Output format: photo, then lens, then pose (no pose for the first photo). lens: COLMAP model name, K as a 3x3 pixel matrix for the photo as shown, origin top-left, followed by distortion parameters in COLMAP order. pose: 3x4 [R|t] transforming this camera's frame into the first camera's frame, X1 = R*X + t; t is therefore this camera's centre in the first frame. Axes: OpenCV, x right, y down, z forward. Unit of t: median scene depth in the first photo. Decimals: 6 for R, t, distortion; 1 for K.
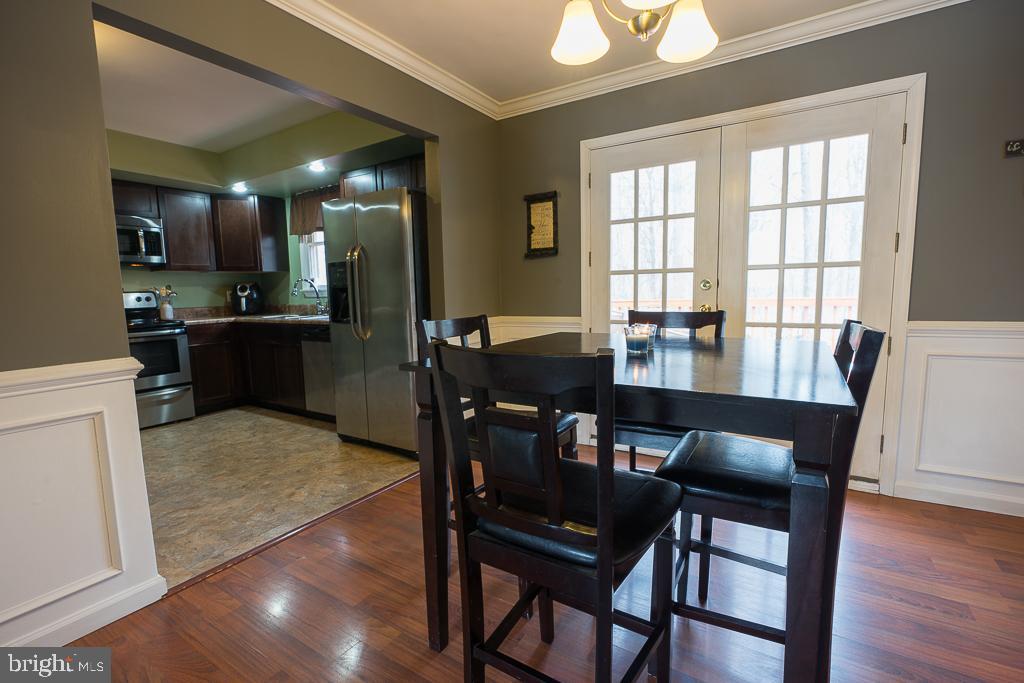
lens RADIAL K [[464.5, 0, 508.2], [0, 464.5, 341.6], [0, 0, 1]] dist [-0.002473, 0.000834]
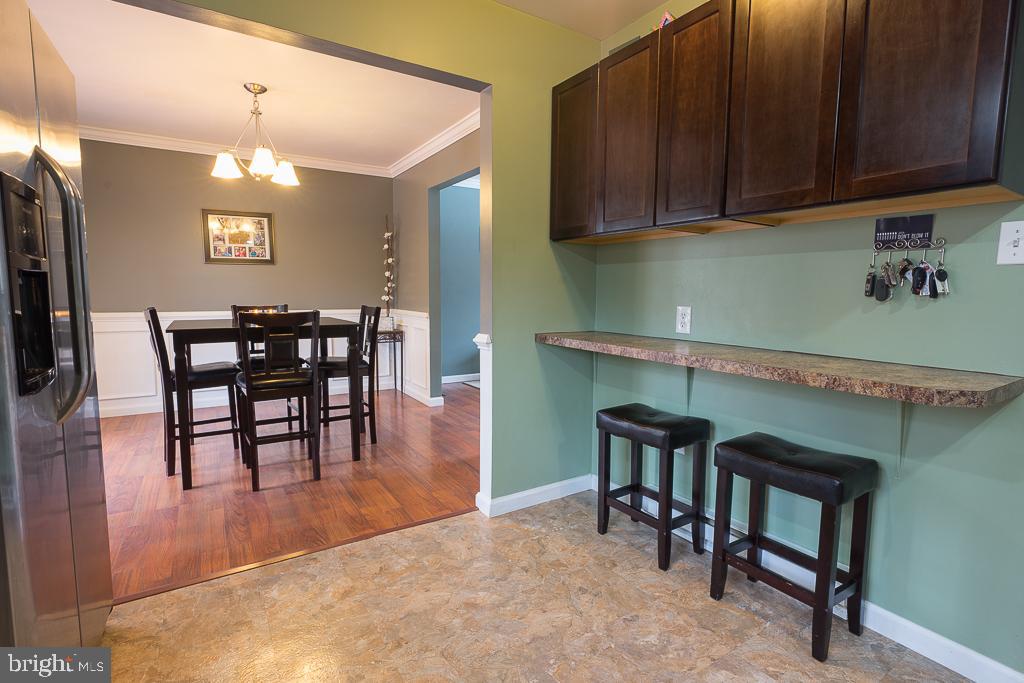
lens RADIAL K [[479.4, 0, 511.9], [0, 479.4, 343.4], [0, 0, 1]] dist [-0.007633, 0.000870]
pose [[-0.908003, -0.024985, 0.418217, -0.571590], [0.064407, 0.978030, 0.198265, -0.081778], [-0.413983, 0.206961, -0.886445, 0.855913]]
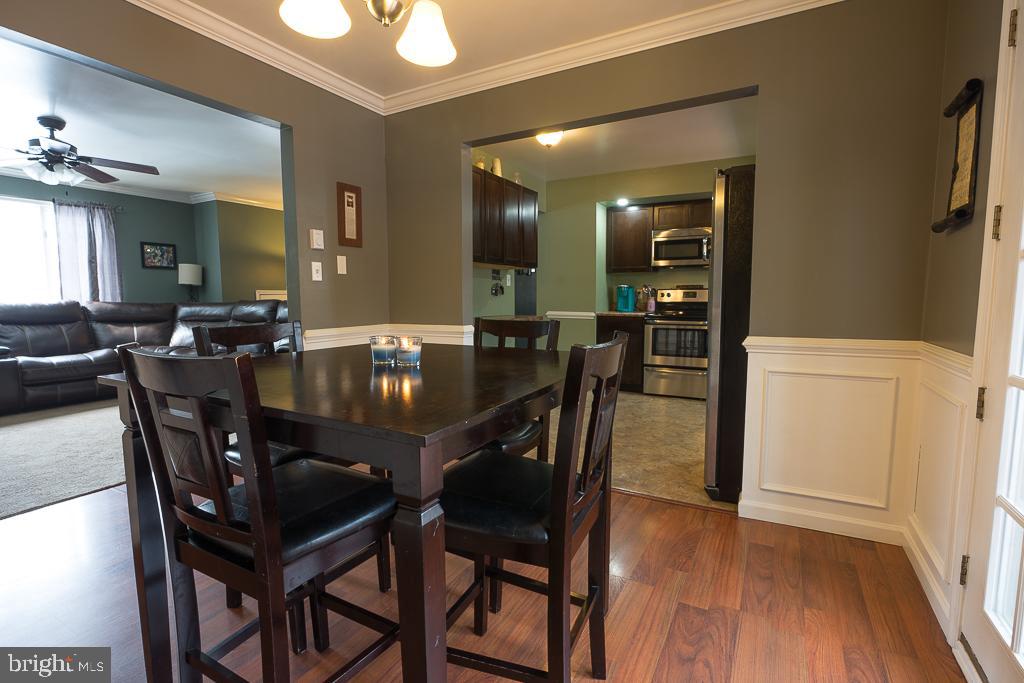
lens RADIAL K [[479.4, 0, 511.9], [0, 479.4, 343.4], [0, 0, 1]] dist [-0.007633, 0.000870]
pose [[0.064897, 0.117737, -0.990922, 0.408485], [-0.112582, 0.987539, 0.109962, -0.044199], [0.991521, 0.104424, 0.077344, 0.398639]]
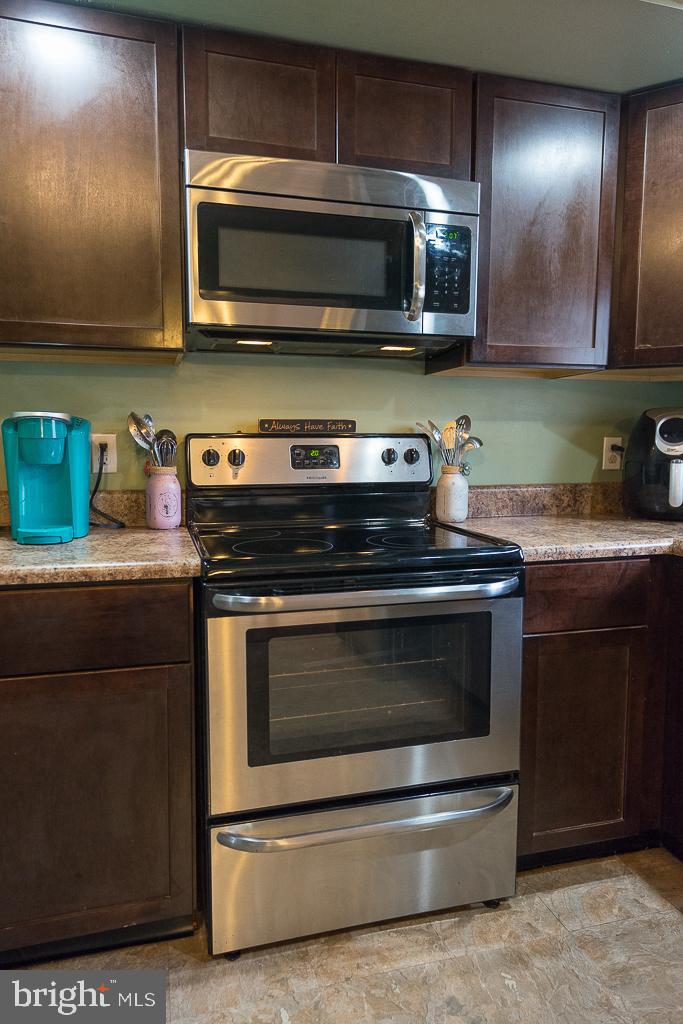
lens RADIAL K [[673.1, 0, 342.9], [0, 673.1, 513.6], [0, 0, 1]] dist [0.009848, 0.001794]
pose [[0.751431, 0.091480, -0.653439, -0.497695], [-0.092232, 0.995182, 0.033259, -0.063008], [0.653334, 0.035276, 0.756248, 0.609831]]
